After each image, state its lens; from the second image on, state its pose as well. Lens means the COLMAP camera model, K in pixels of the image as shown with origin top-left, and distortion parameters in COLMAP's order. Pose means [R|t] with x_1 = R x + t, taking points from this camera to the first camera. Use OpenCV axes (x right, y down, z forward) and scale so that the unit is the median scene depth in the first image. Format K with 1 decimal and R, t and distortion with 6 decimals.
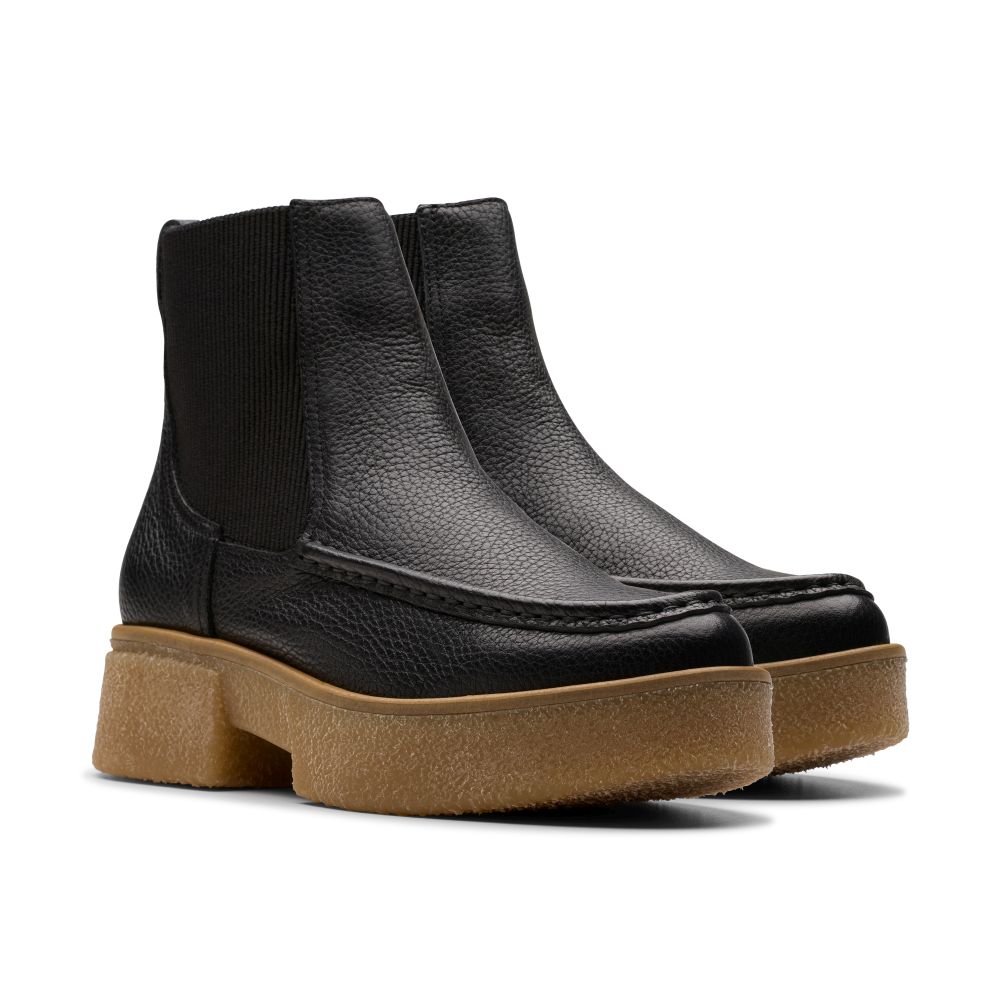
lens RADIAL K [[3335.5, 0, 499.9], [0, 3335.5, 501.8], [0, 0, 1]] dist [-0.157480, 0.000000]
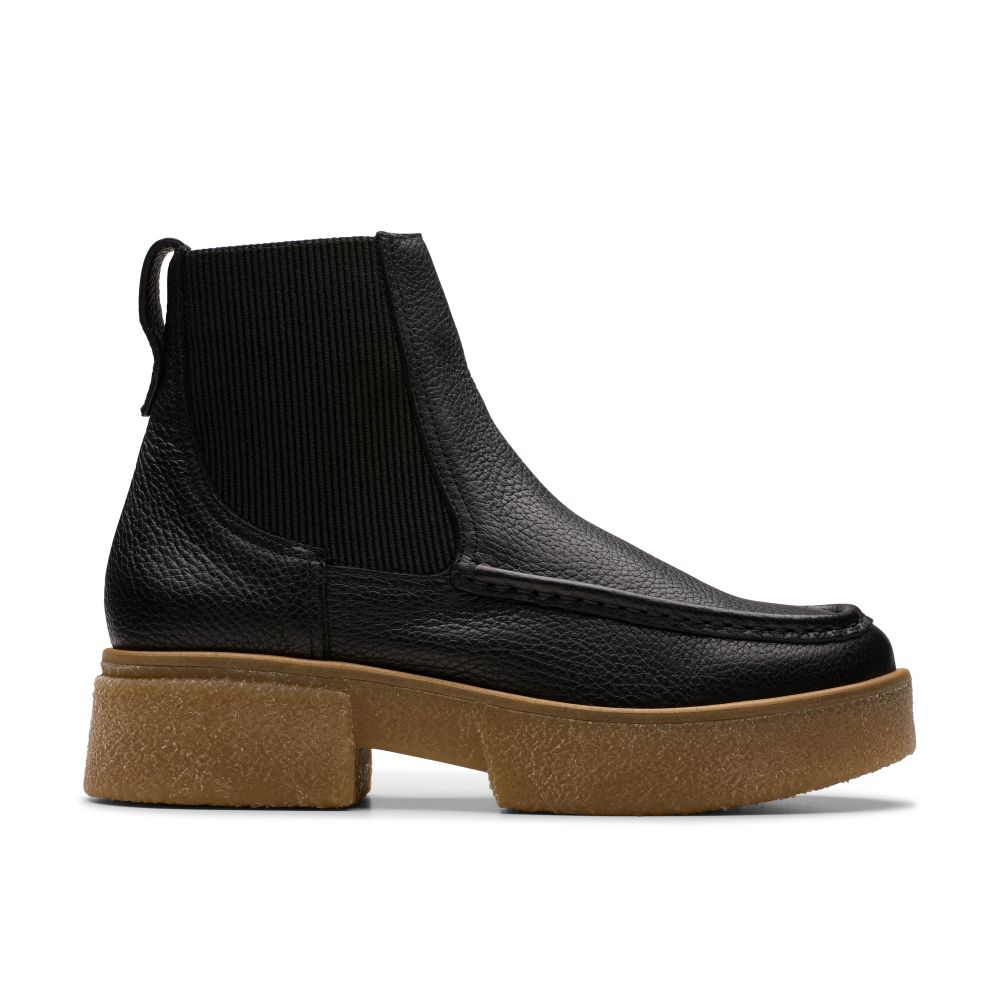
lens RADIAL K [[3335.5, 0, 499.7], [0, 3335.5, 498.0], [0, 0, 1]] dist [-0.157480, 0.000000]
pose [[0.693044, -0.000118, 0.720895, -0.813663], [-0.004933, 0.999976, 0.004906, -0.014268], [-0.720879, -0.006956, 0.693026, 0.271231]]
